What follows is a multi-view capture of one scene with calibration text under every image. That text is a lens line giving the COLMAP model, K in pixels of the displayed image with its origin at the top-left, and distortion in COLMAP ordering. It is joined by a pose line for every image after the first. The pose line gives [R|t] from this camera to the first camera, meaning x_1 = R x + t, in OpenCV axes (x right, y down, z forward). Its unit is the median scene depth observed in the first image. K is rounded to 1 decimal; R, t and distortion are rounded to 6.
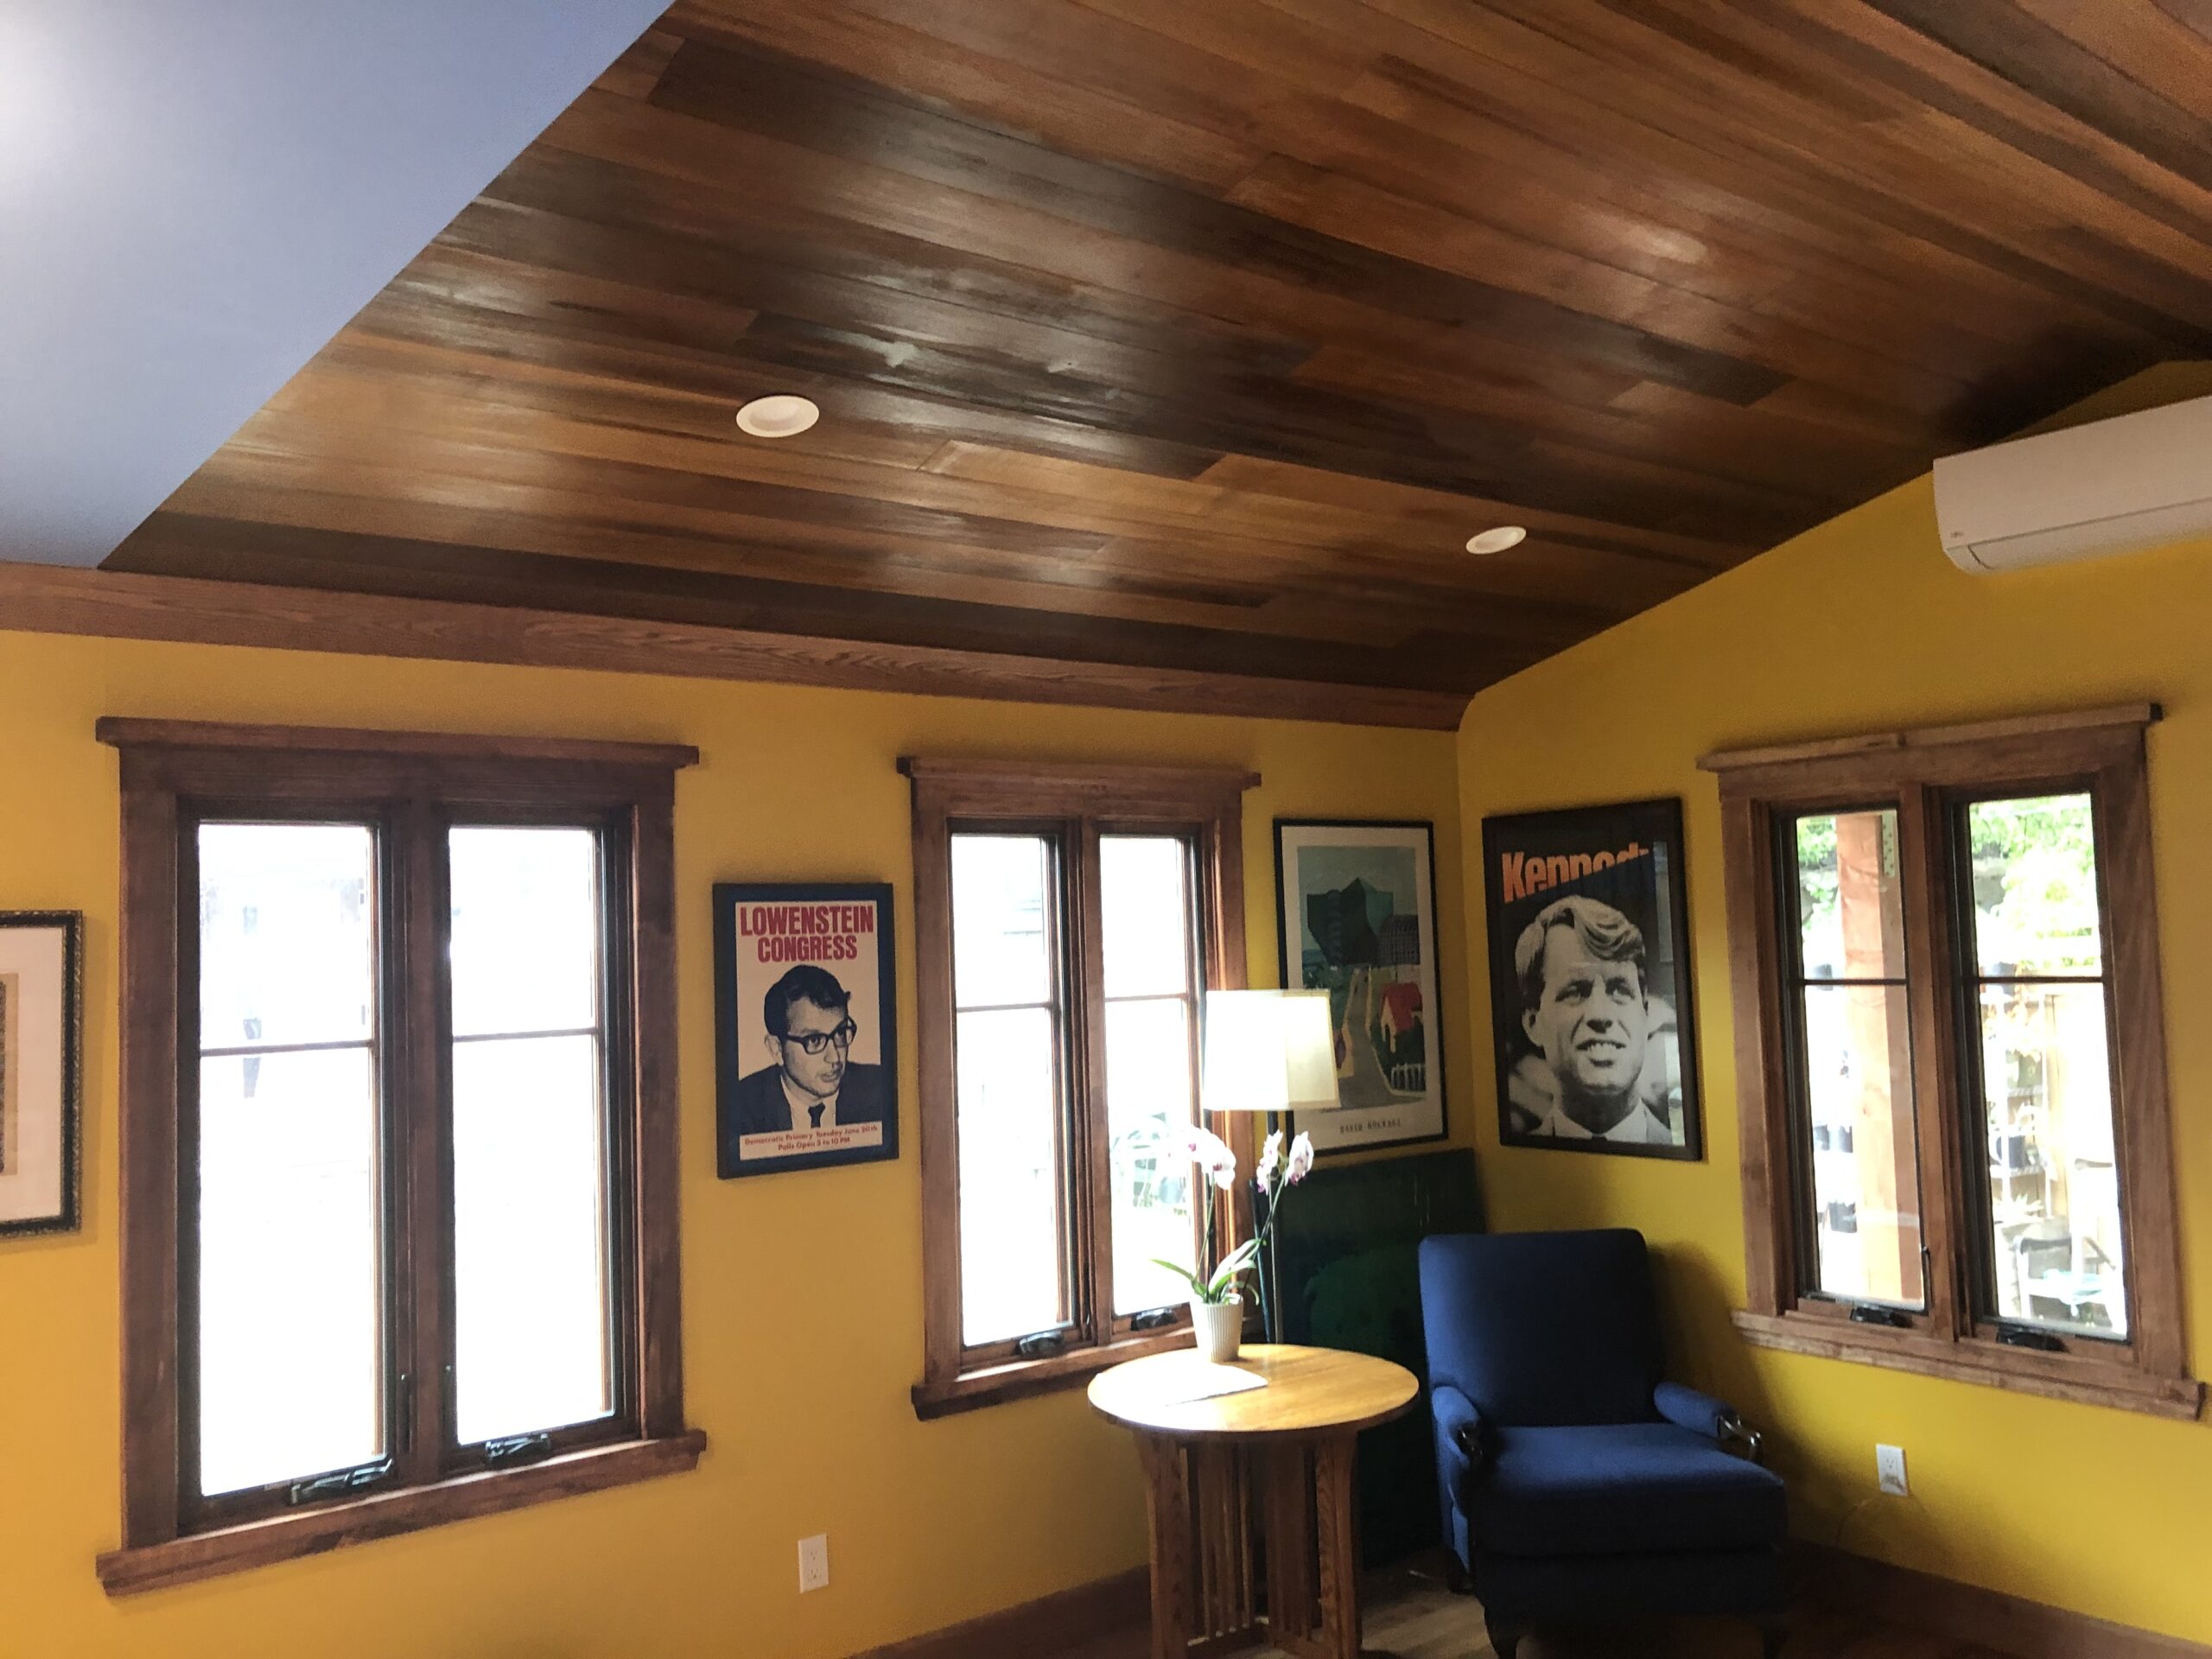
lens RADIAL K [[1808.9, 0, 1087.7], [0, 1808.9, 836.1], [0, 0, 1]] dist [0.043153, -0.047619]
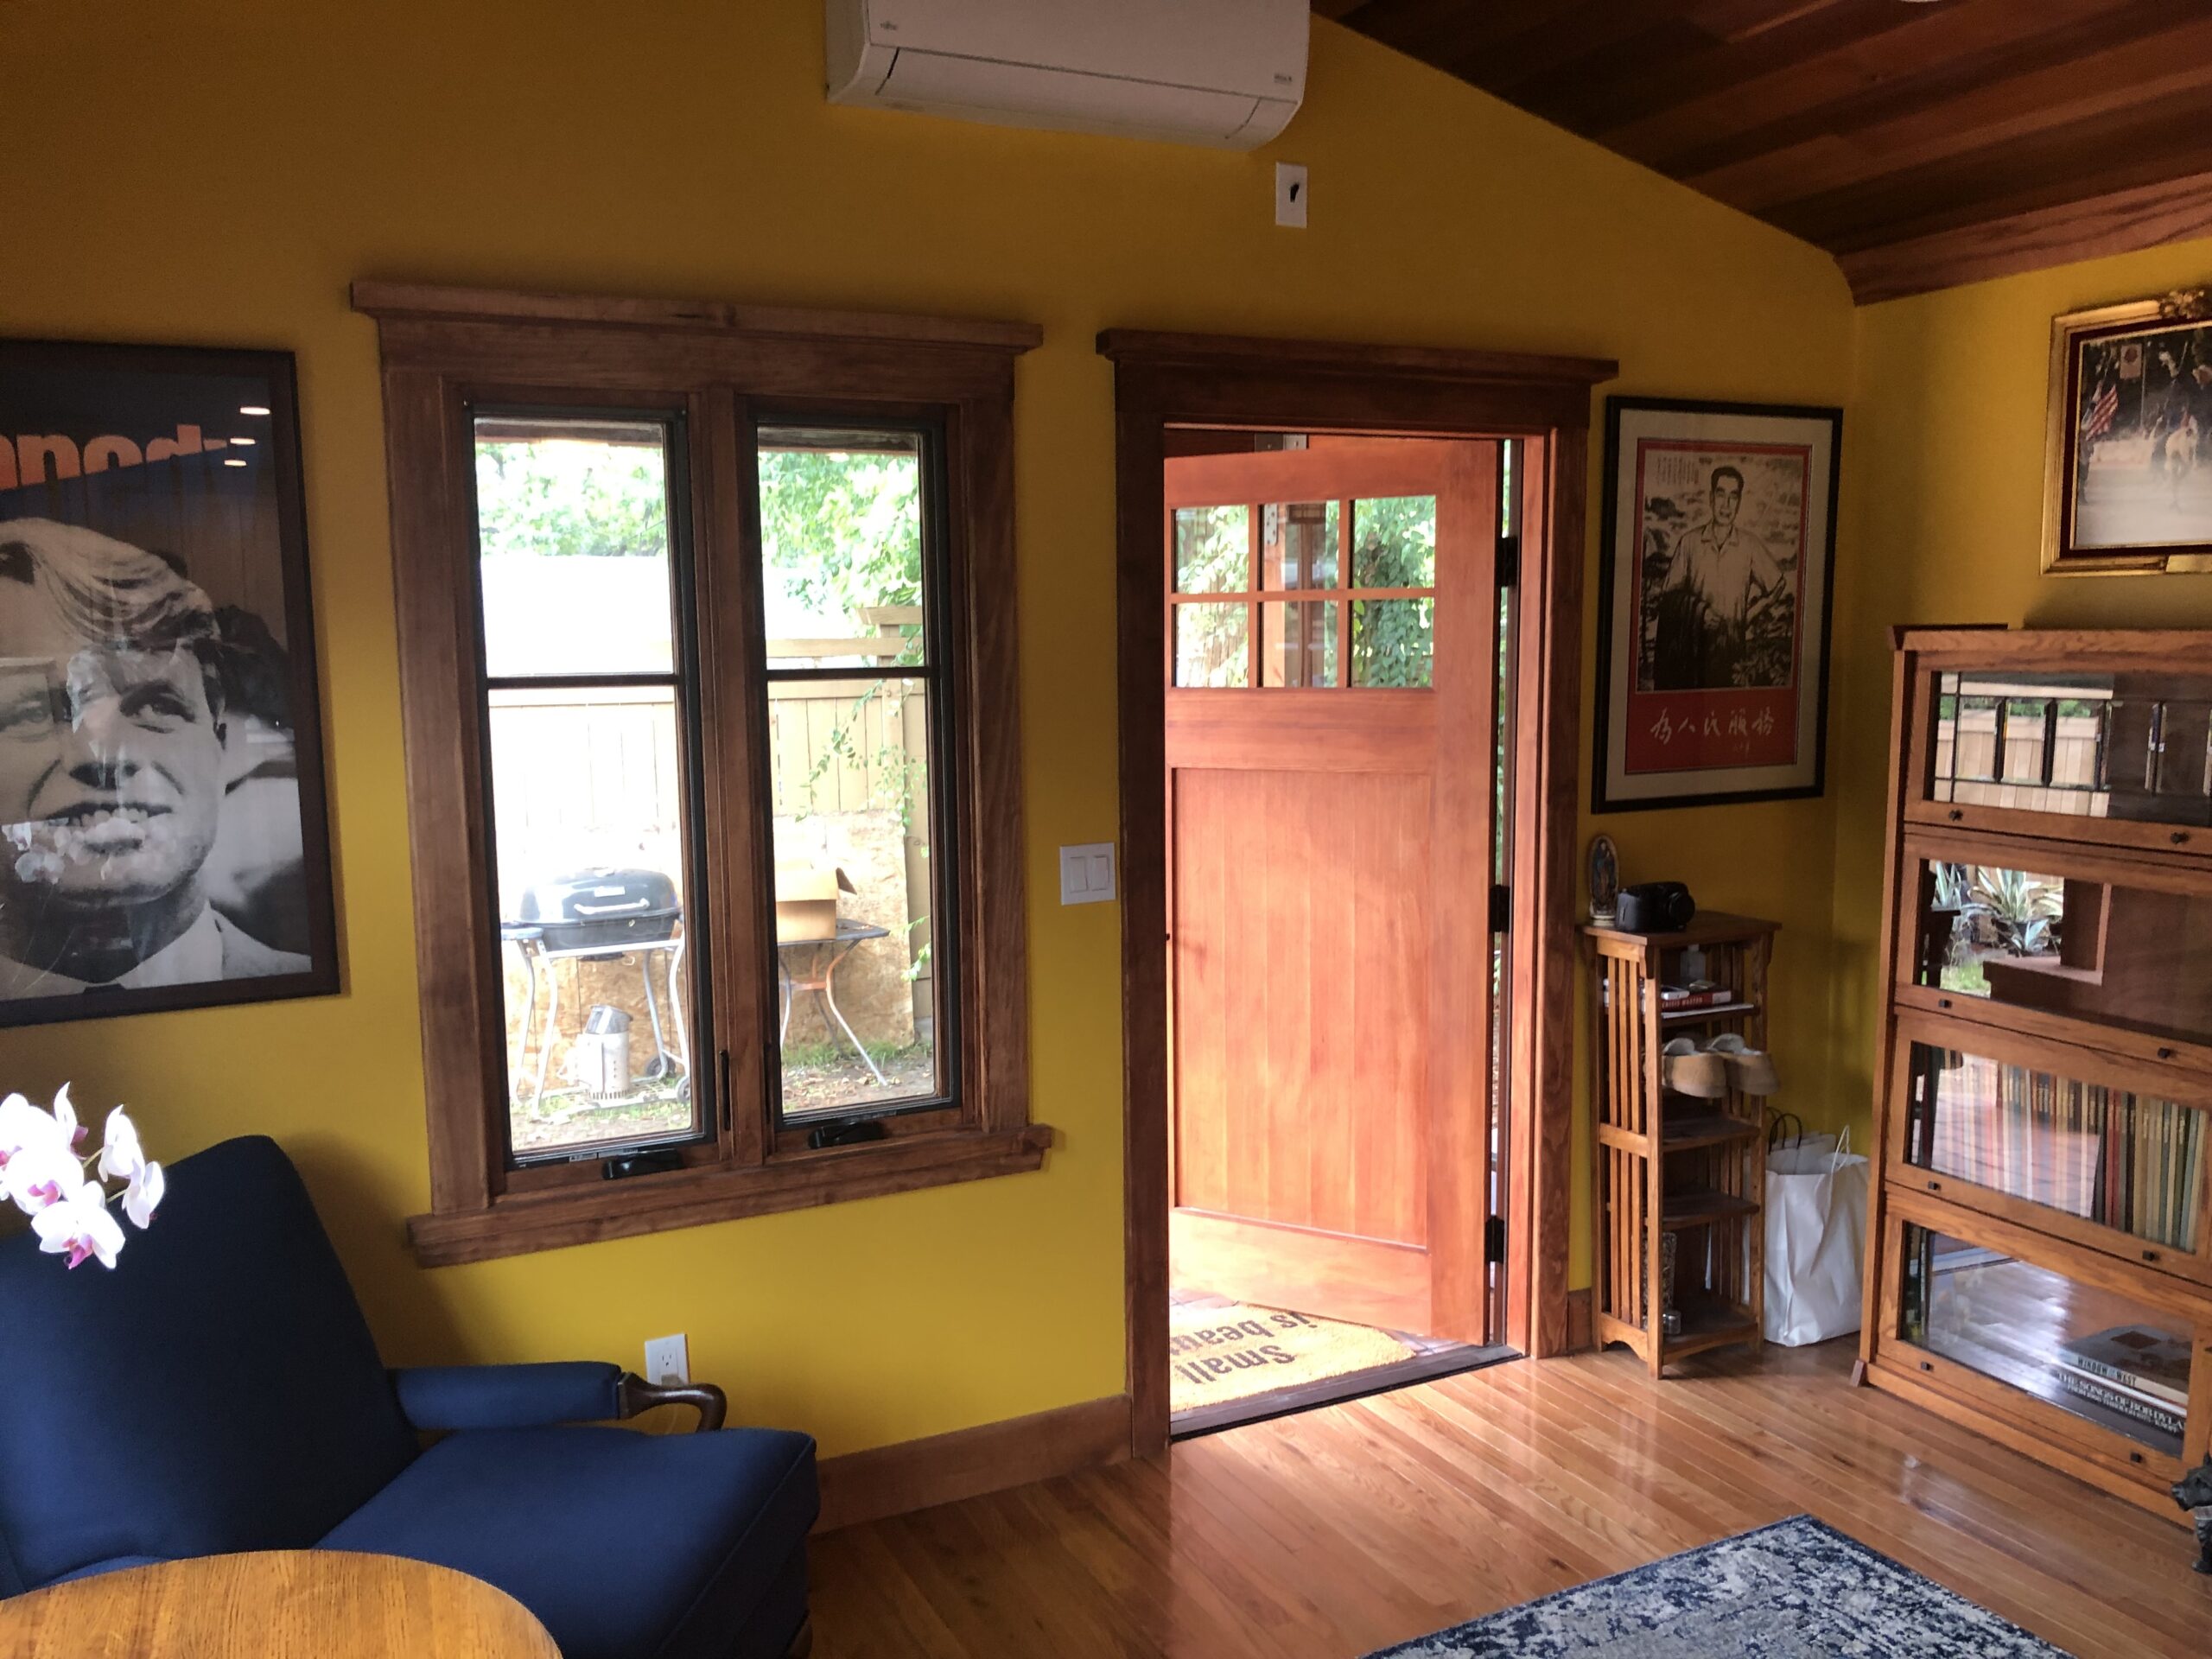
lens RADIAL K [[1800.5, 0, 1101.4], [0, 1800.5, 843.5], [0, 0, 1]] dist [0.010241, -0.001888]
pose [[0.193208, -0.091665, 0.976866, -0.201830], [-0.053105, 0.993190, 0.103700, 0.065834], [-0.979720, -0.071912, 0.187025, 0.743447]]
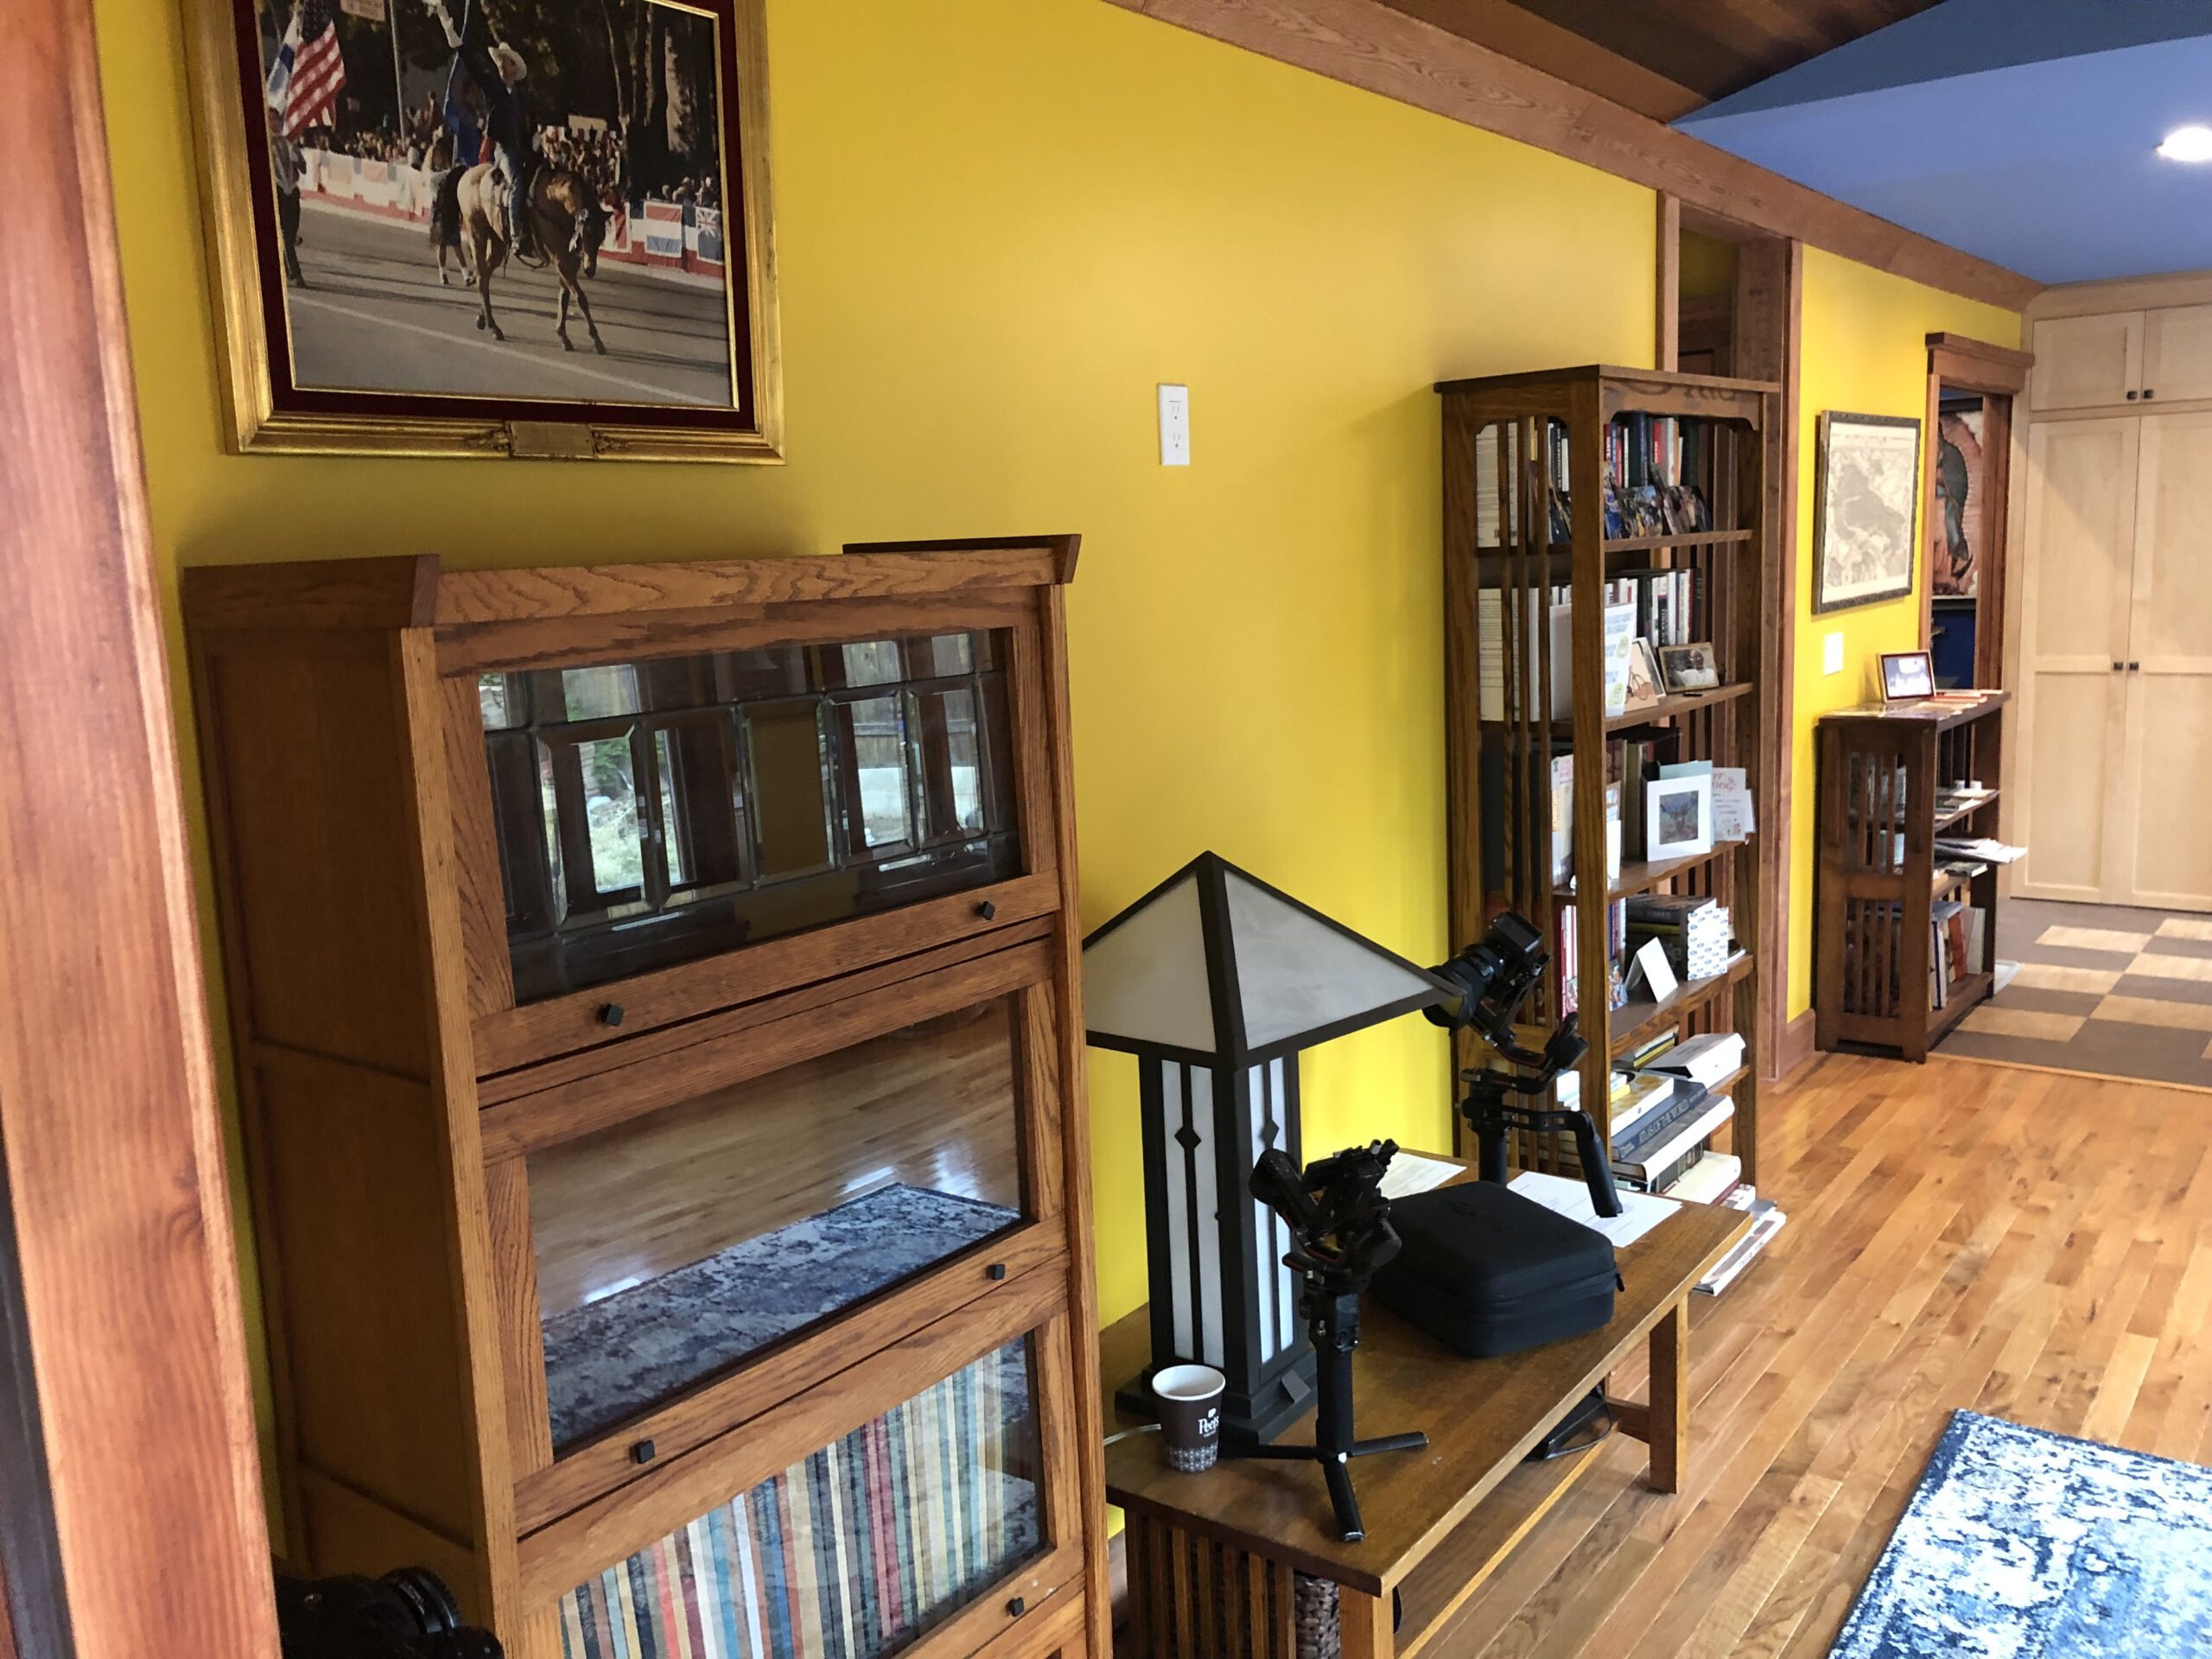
lens RADIAL K [[1833.7, 0, 1107.7], [0, 1833.7, 824.0], [0, 0, 1]] dist [-0.049139, 0.115773]
pose [[-0.961292, 0.111732, -0.251862, 0.681983], [0.088111, 0.990748, 0.103220, 0.054860], [0.261065, 0.077033, -0.962243, 0.869867]]
